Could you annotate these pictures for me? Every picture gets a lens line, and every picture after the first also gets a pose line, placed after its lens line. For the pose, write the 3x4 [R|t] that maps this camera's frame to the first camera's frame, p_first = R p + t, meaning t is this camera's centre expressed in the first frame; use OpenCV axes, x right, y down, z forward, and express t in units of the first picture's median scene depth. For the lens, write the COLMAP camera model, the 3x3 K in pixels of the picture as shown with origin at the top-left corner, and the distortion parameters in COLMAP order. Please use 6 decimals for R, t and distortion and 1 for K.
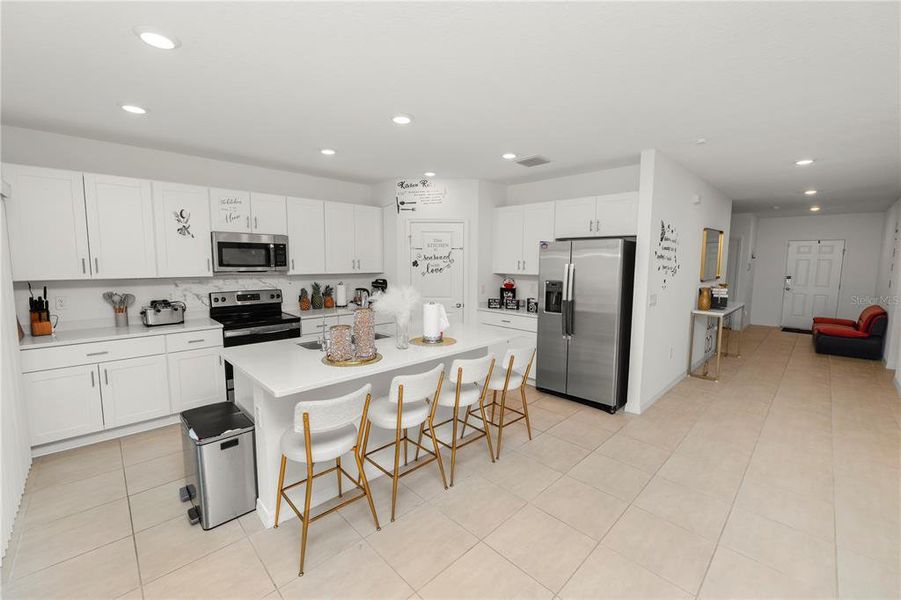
lens RADIAL K [[368.7, 0, 452.8], [0, 368.7, 301.1], [0, 0, 1]] dist [-0.004872, -0.001228]
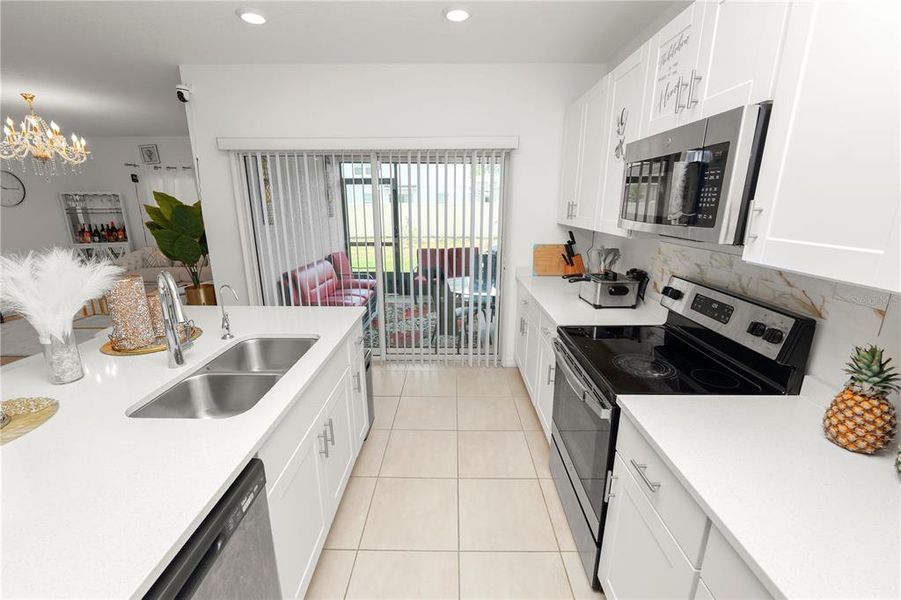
lens RADIAL K [[368.7, 0, 443.9], [0, 368.7, 306.5], [0, 0, 1]] dist [-0.004872, -0.001228]
pose [[-0.708134, 0.184779, -0.681471, -0.098164], [-0.084702, 0.935949, 0.341796, -0.101784], [0.700979, 0.299760, -0.647126, 0.920407]]
